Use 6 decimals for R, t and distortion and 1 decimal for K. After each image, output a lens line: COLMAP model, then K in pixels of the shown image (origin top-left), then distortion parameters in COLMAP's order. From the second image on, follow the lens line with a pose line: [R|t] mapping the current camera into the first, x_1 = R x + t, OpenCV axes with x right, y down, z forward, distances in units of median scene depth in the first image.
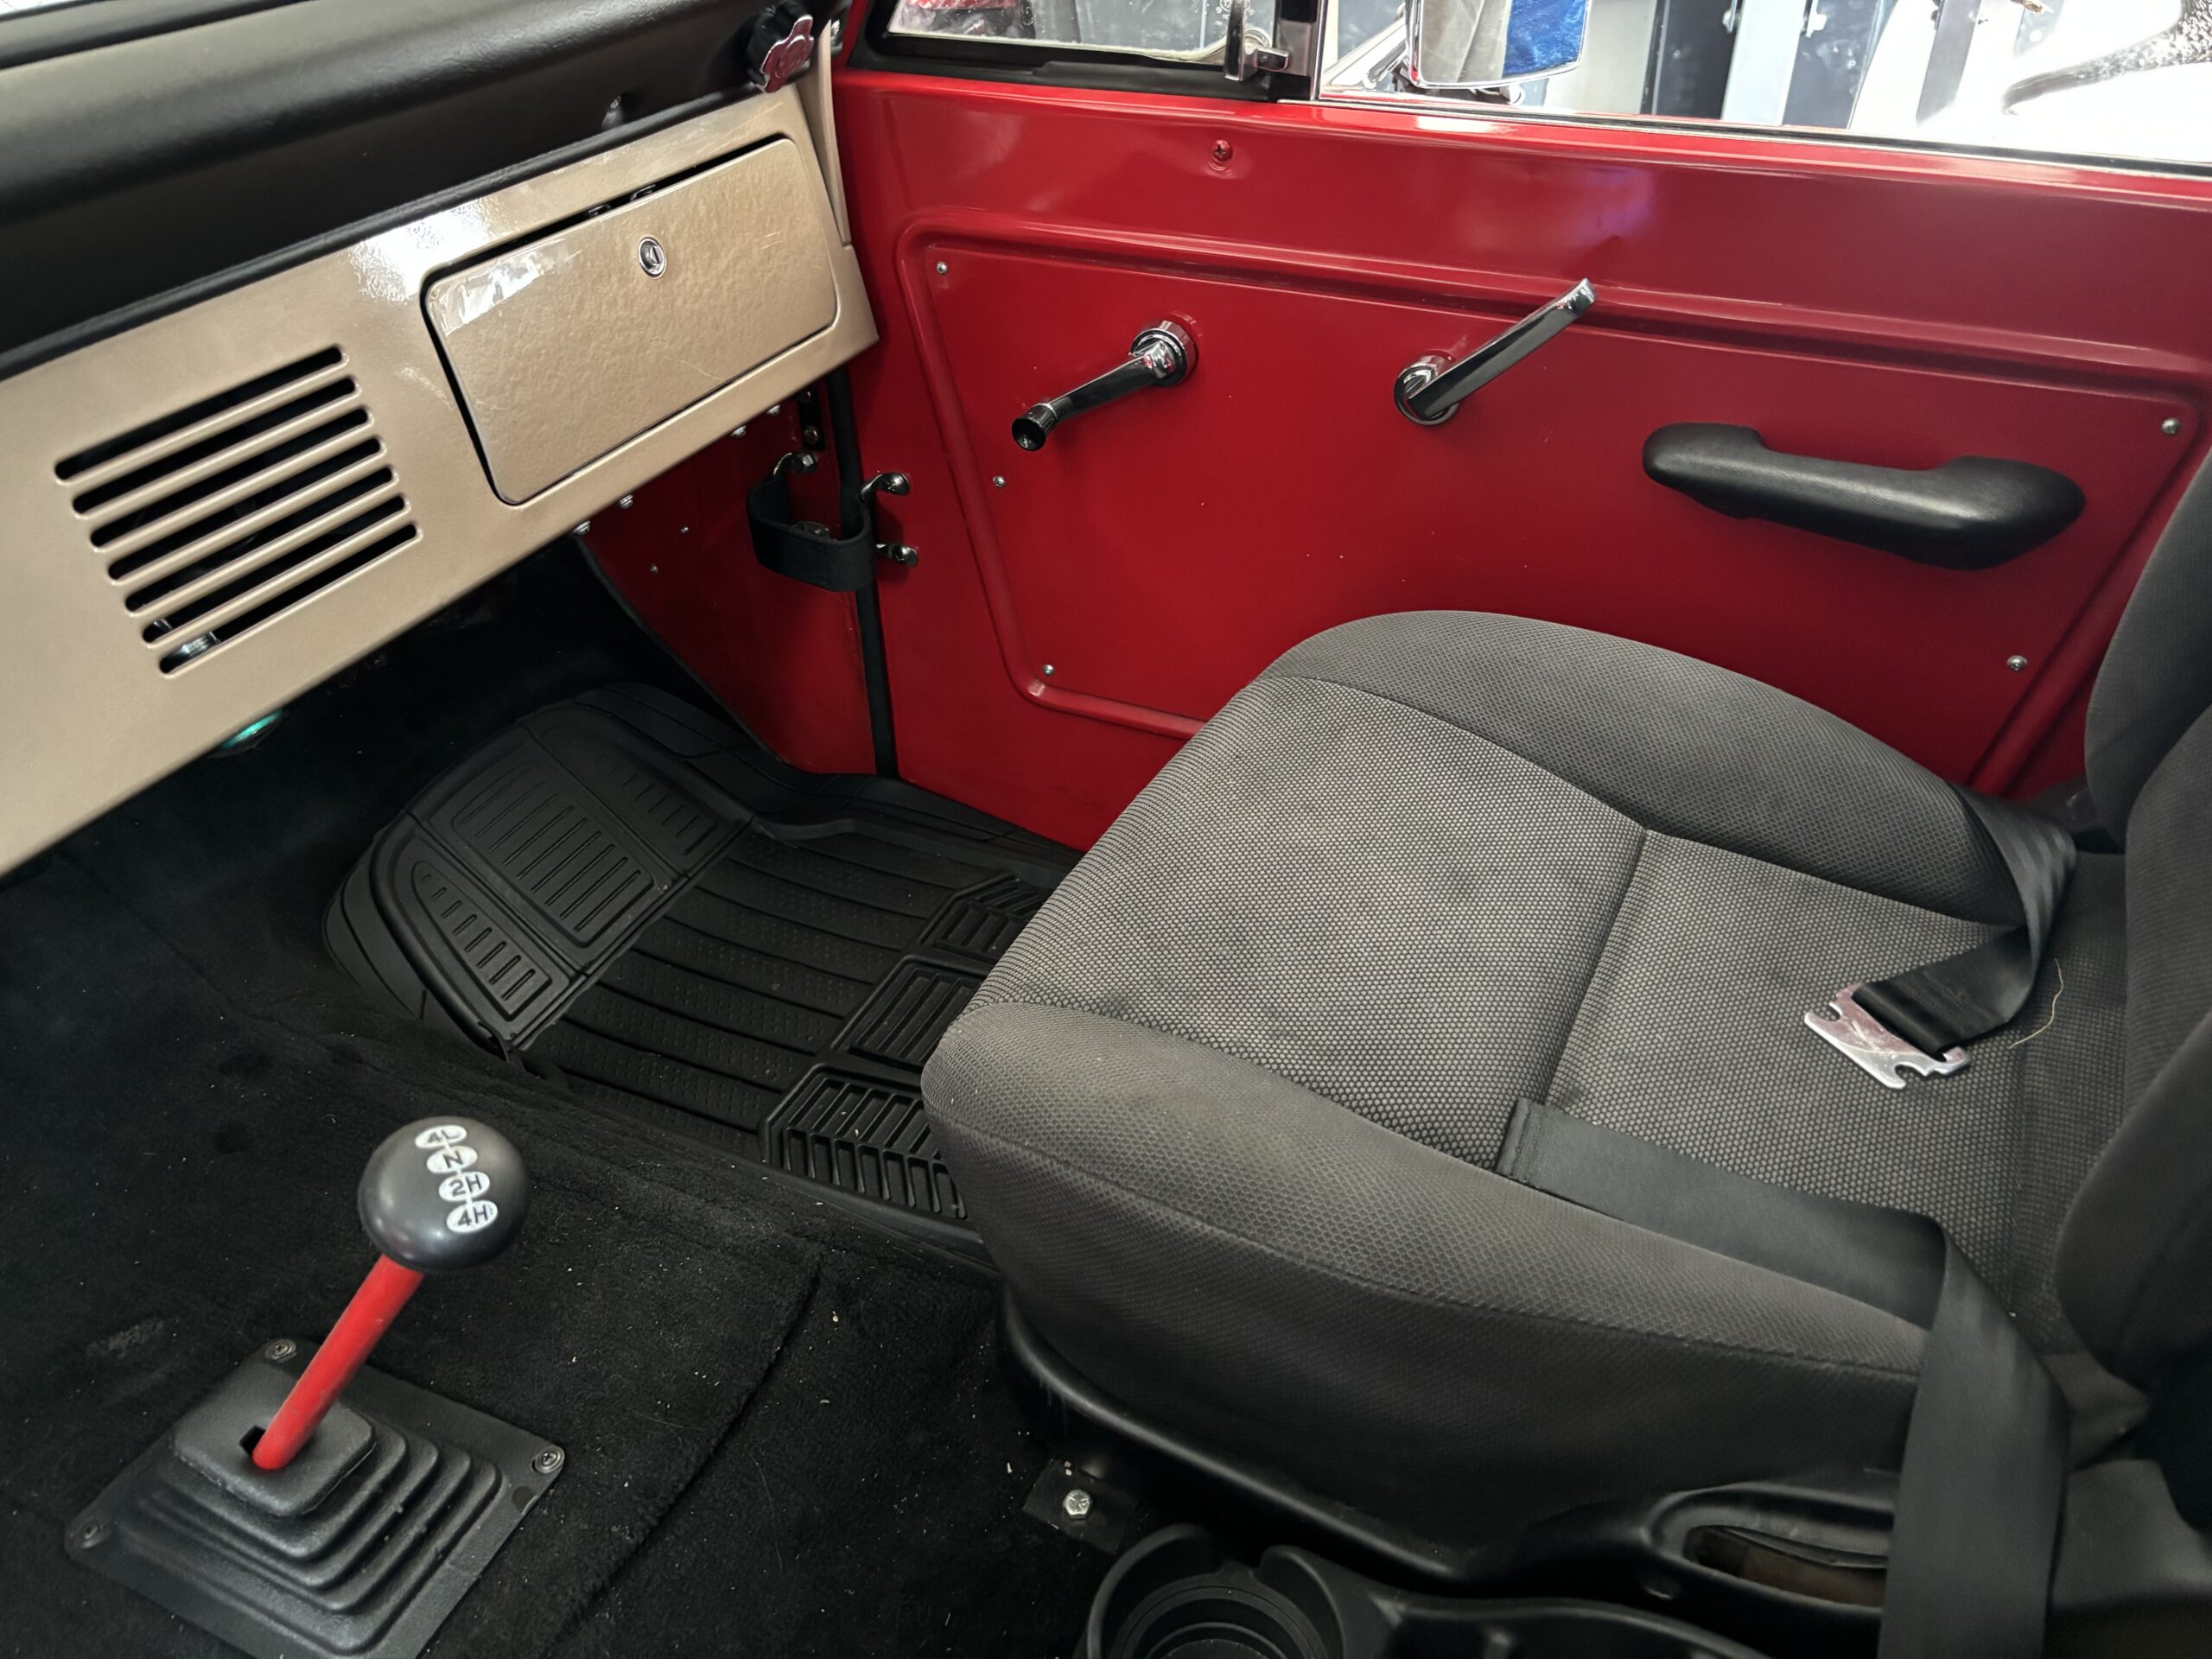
lens RADIAL K [[1661.6, 0, 1104.6], [0, 1661.6, 829.0], [0, 0, 1]] dist [0.001109, -0.001332]
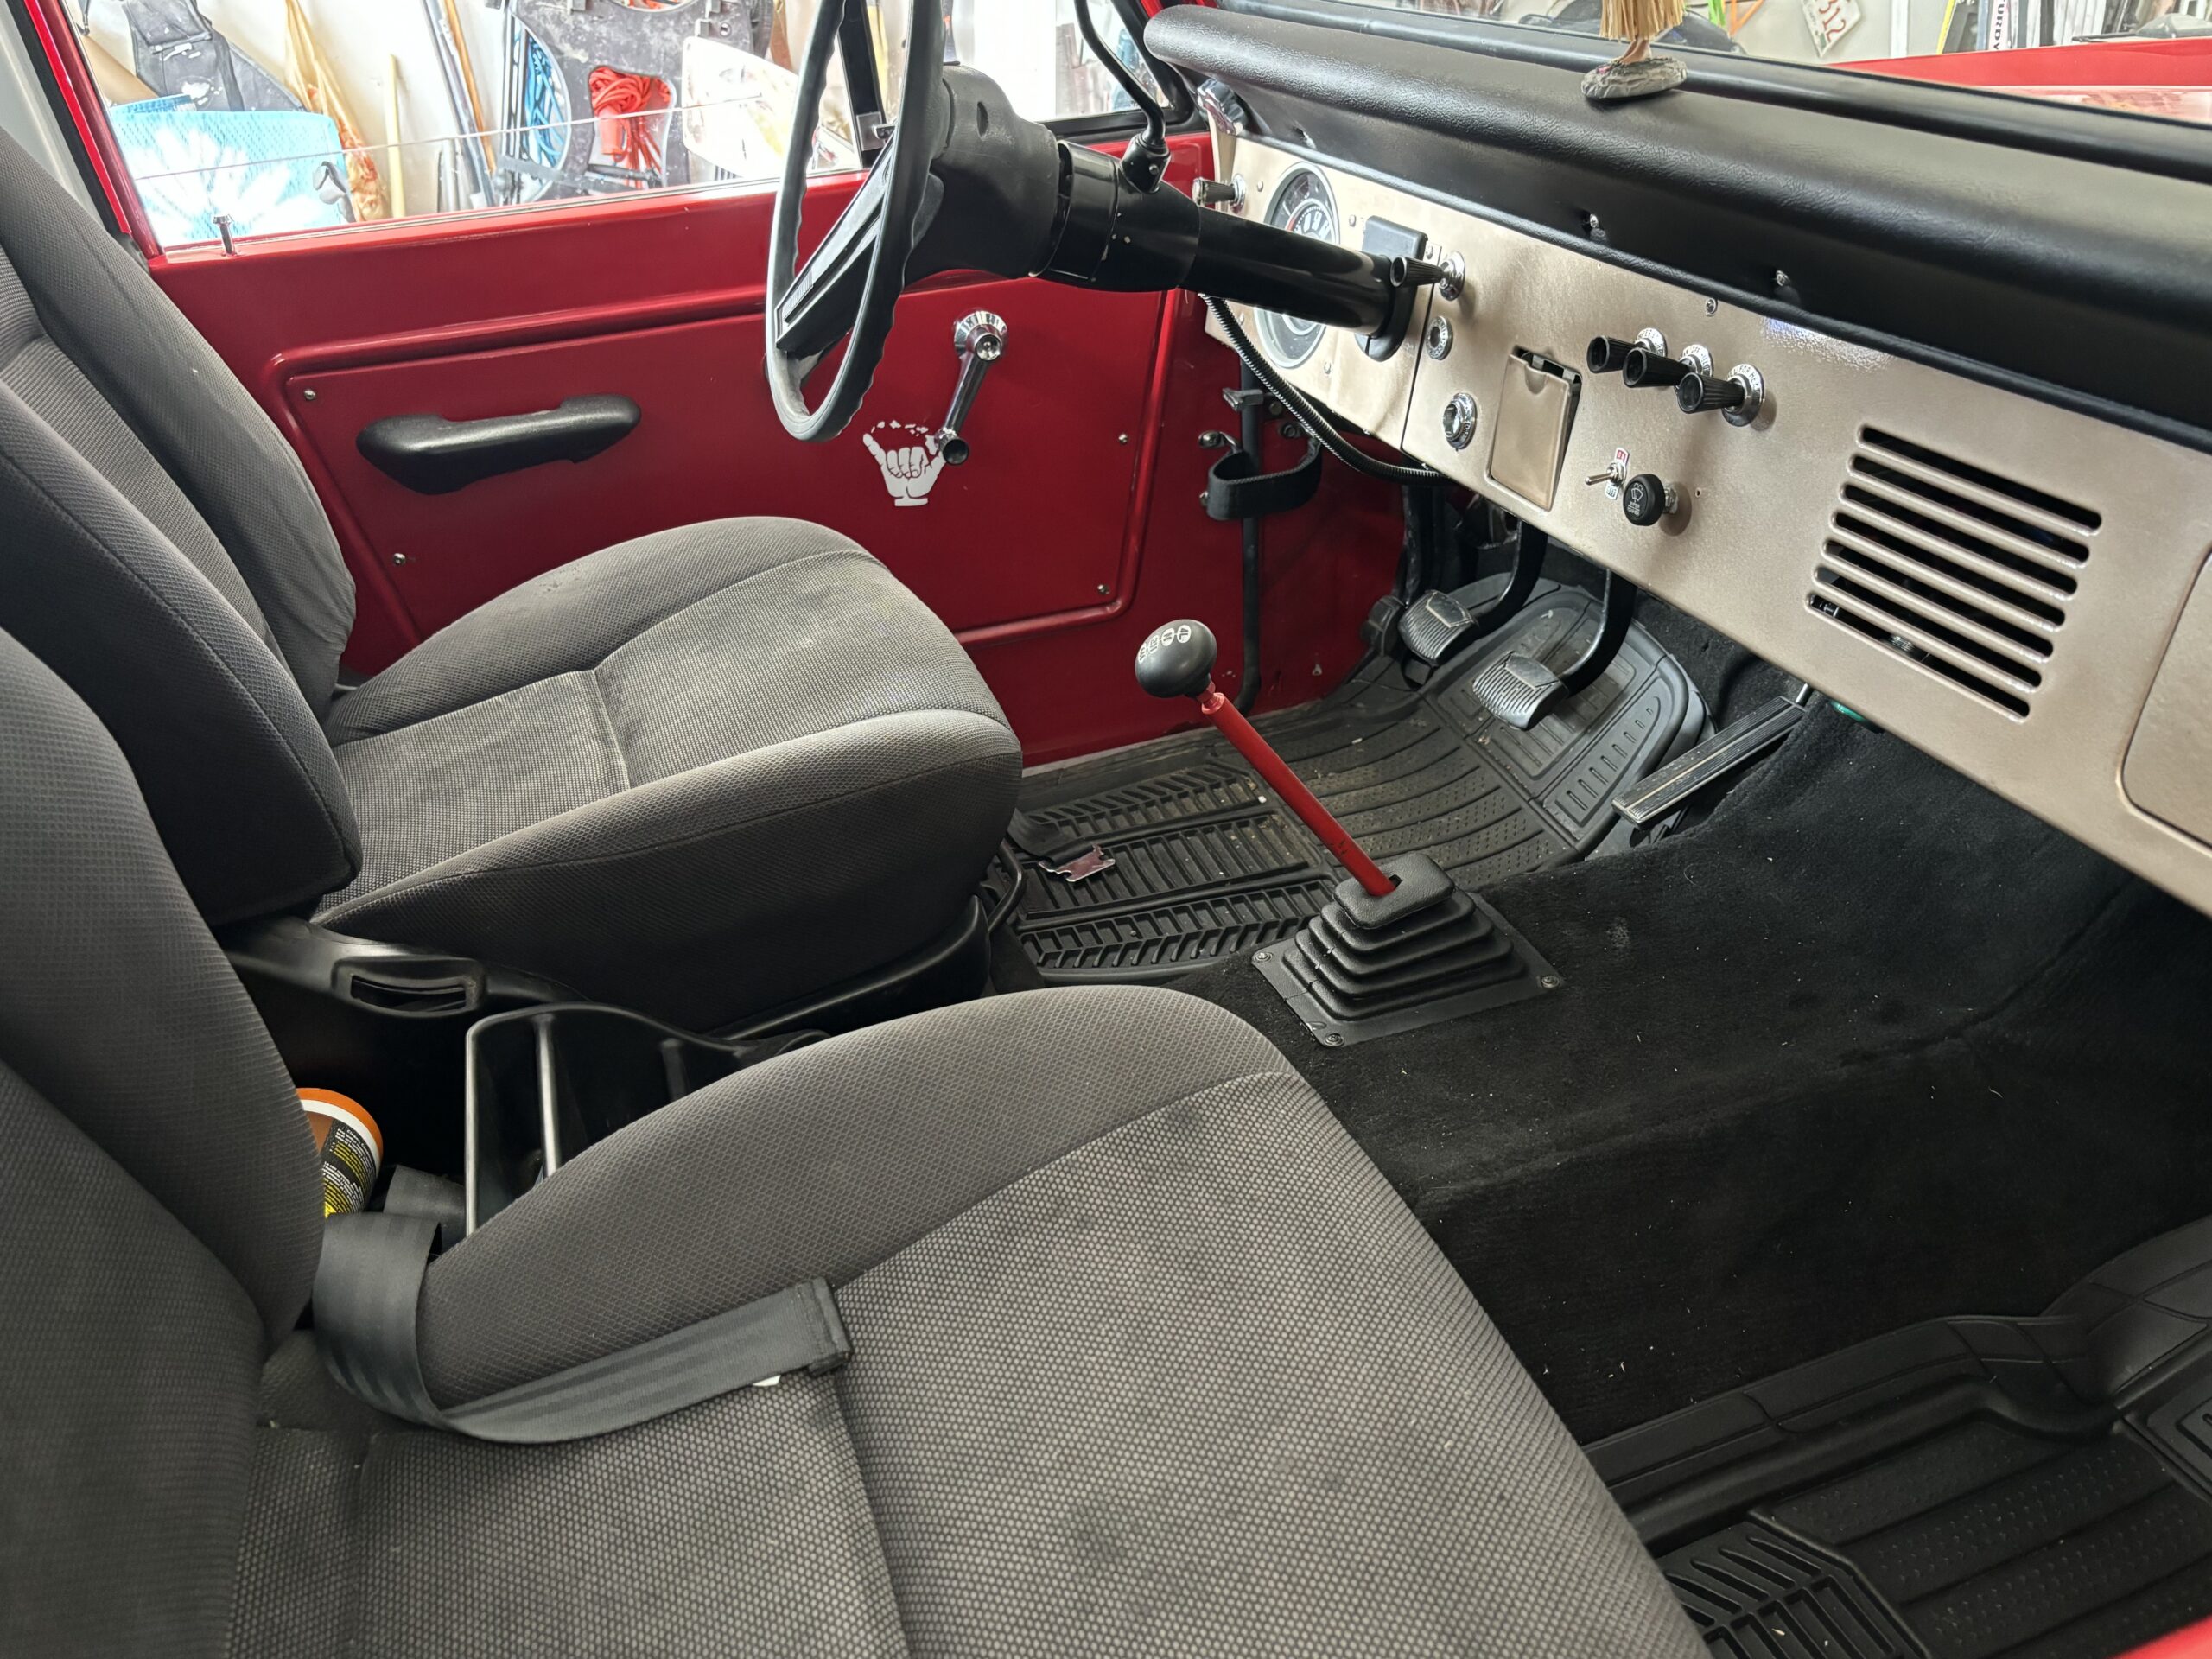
lens RADIAL K [[1729.5, 0, 1108.6], [0, 1729.5, 828.0], [0, 0, 1]] dist [-0.006957, -0.002838]
pose [[-0.715273, 0.378413, -0.587528, 0.586927], [-0.366545, 0.512647, 0.776426, -0.768590], [0.595004, 0.770712, -0.227977, 1.052242]]
